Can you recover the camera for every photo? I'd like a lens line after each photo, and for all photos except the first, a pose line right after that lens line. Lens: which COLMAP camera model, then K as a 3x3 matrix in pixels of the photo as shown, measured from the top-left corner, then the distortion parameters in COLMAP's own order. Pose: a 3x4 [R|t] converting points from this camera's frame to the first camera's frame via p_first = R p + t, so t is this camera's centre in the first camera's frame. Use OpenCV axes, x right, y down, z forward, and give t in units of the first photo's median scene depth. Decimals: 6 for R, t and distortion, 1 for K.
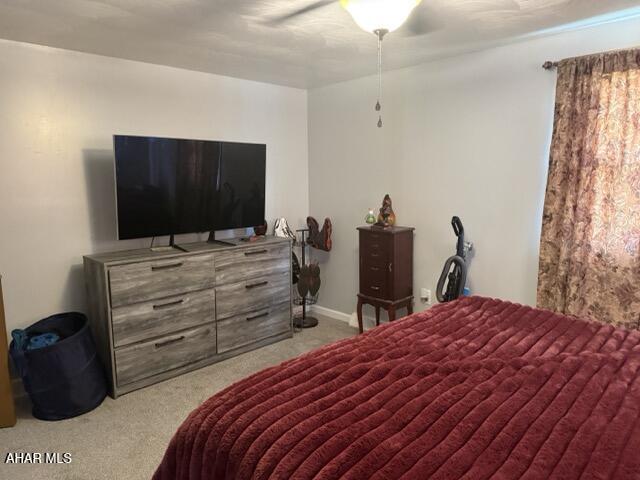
lens RADIAL K [[447.8, 0, 319.8], [0, 447.8, 239.8], [0, 0, 1]] dist [0.027836, -0.040093]
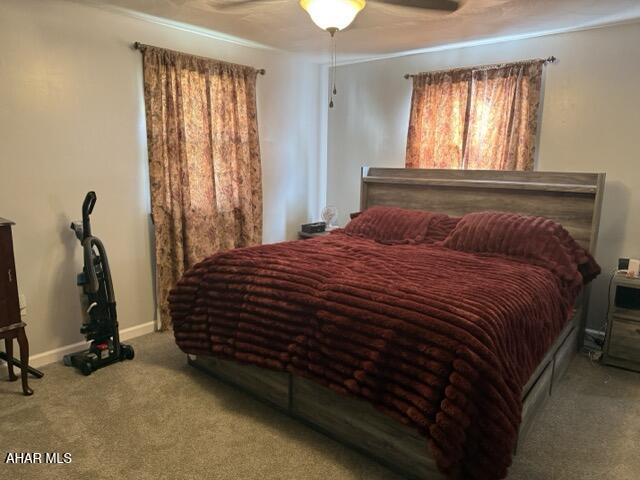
lens RADIAL K [[447.8, 0, 321.5], [0, 447.8, 239.8], [0, 0, 1]] dist [0.027836, -0.040093]
pose [[-0.079991, -0.180194, 0.980373, -0.721792], [0.115223, 0.975260, 0.188655, -0.087545], [-0.990114, 0.128053, -0.057249, 0.715926]]
